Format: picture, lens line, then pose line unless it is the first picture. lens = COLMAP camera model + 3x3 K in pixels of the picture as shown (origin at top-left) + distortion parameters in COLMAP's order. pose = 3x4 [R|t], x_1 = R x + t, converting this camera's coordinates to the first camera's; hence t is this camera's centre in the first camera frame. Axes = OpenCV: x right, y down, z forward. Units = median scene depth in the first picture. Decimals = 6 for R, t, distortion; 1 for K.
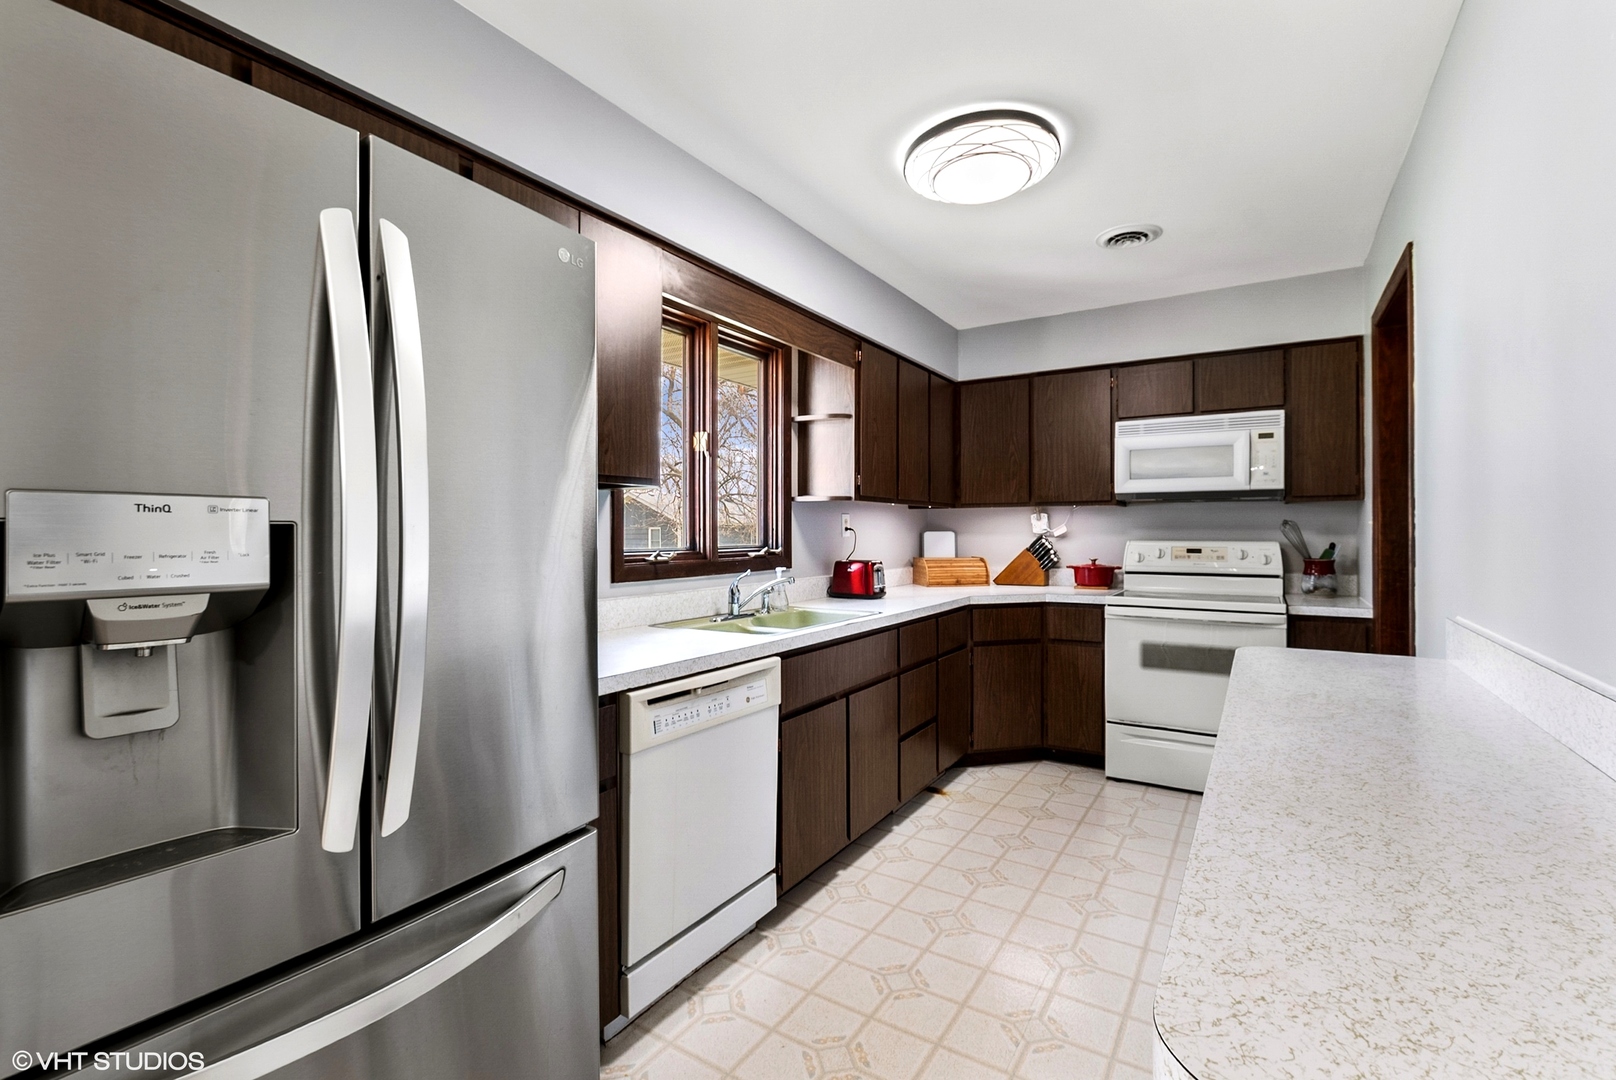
lens RADIAL K [[712.2, 0, 814.4], [0, 712.2, 528.8], [0, 0, 1]] dist [-0.003315, 0.000888]
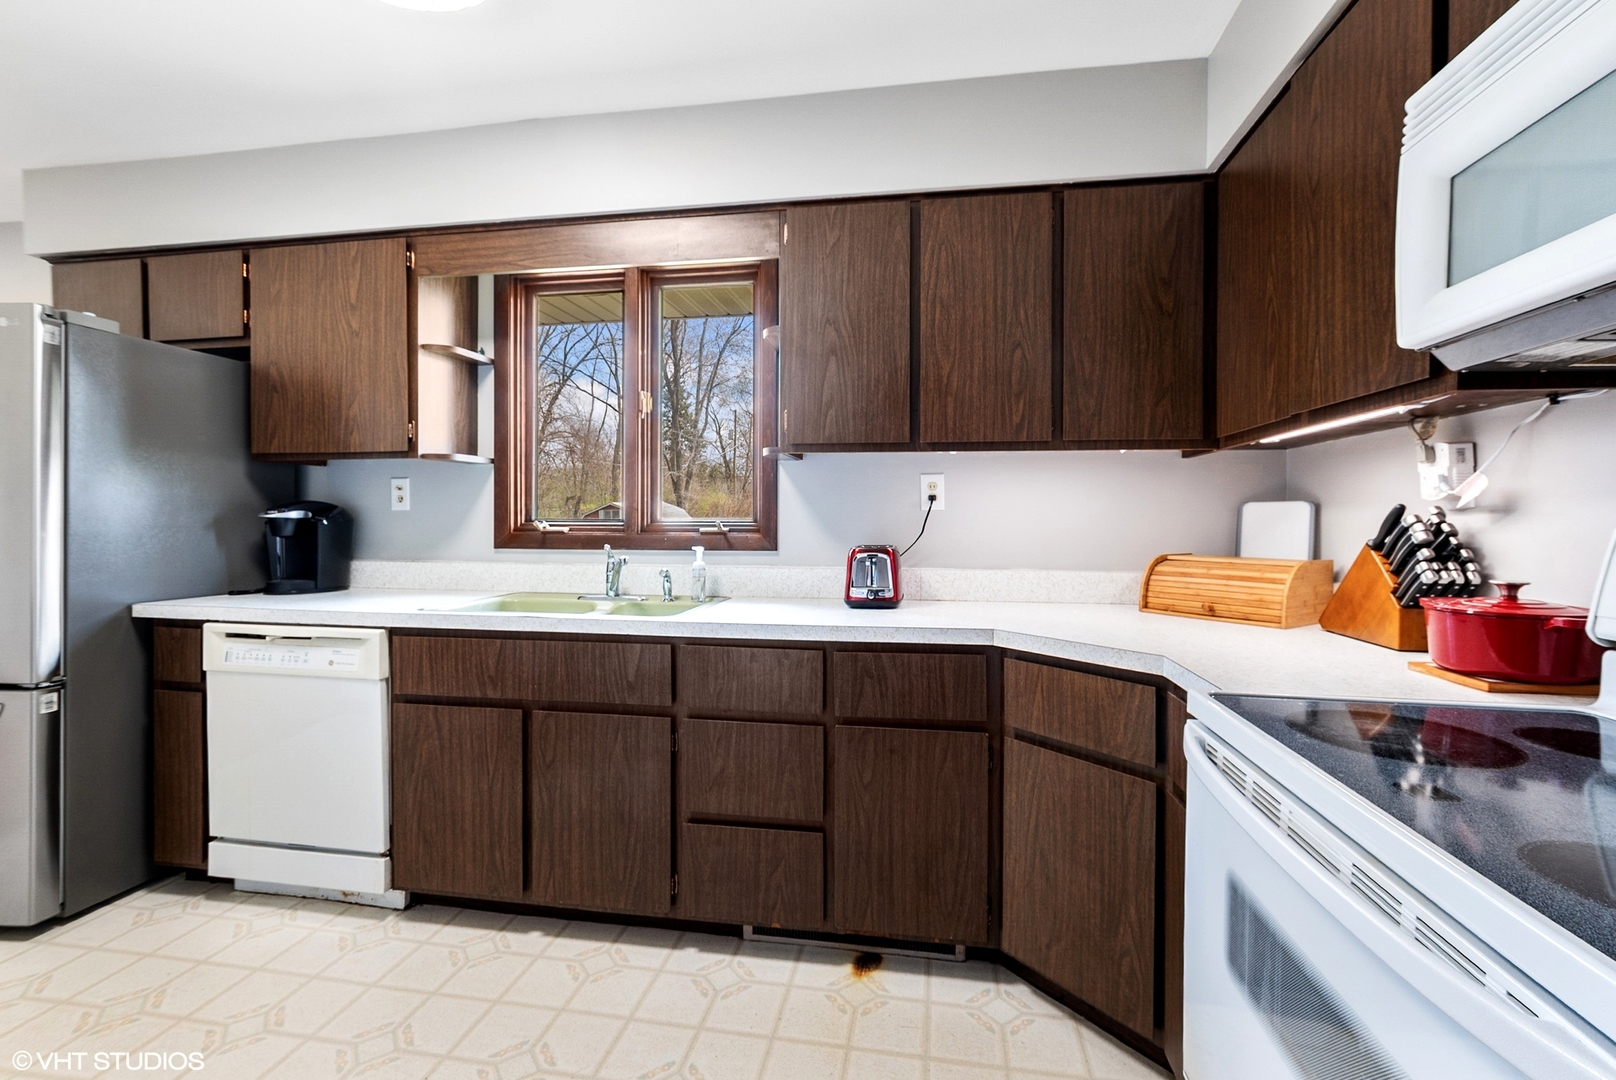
lens RADIAL K [[712.2, 0, 836.1], [0, 712.2, 521.0], [0, 0, 1]] dist [-0.003315, 0.000888]
pose [[0.387350, 0.005461, -0.921917, 0.698443], [-0.000376, 0.999983, 0.005765, 0.020010], [0.921933, -0.001887, 0.387345, 0.794479]]
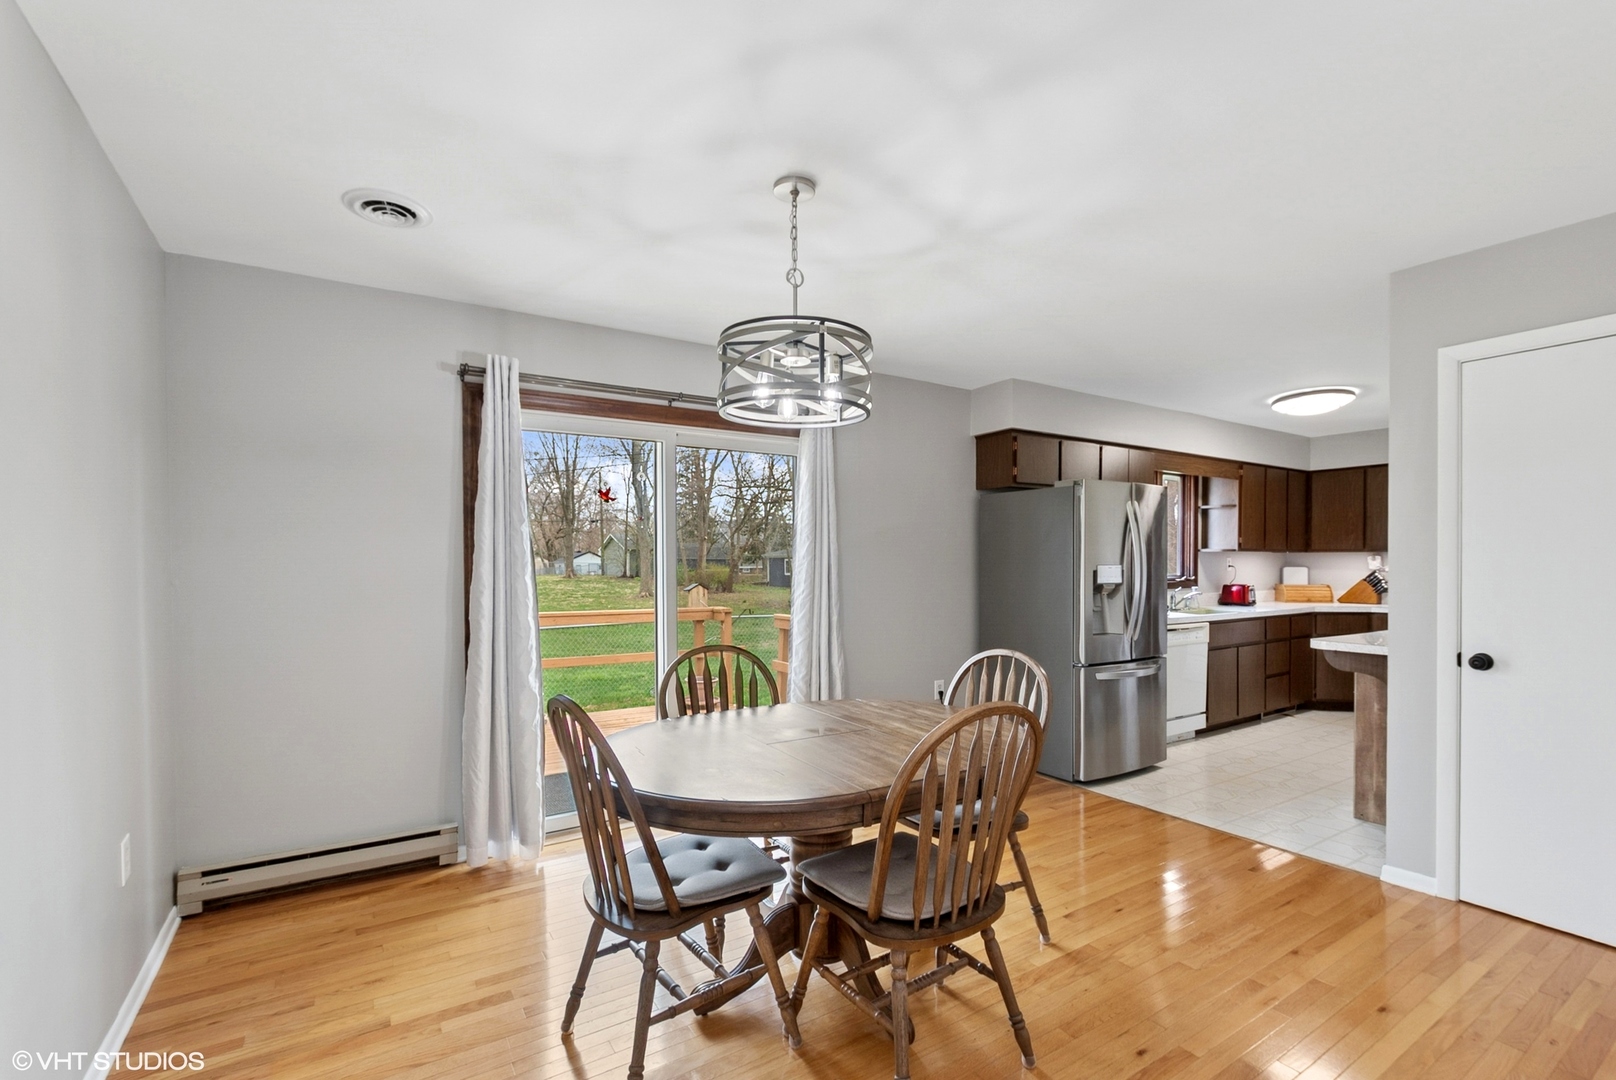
lens RADIAL K [[712.2, 0, 814.6], [0, 712.2, 564.2], [0, 0, 1]] dist [-0.003315, 0.000888]
pose [[0.906431, 0.005315, -0.422322, -0.158591], [-0.000774, 0.999940, 0.010923, -0.025838], [0.422354, -0.009574, 0.906380, -1.133945]]
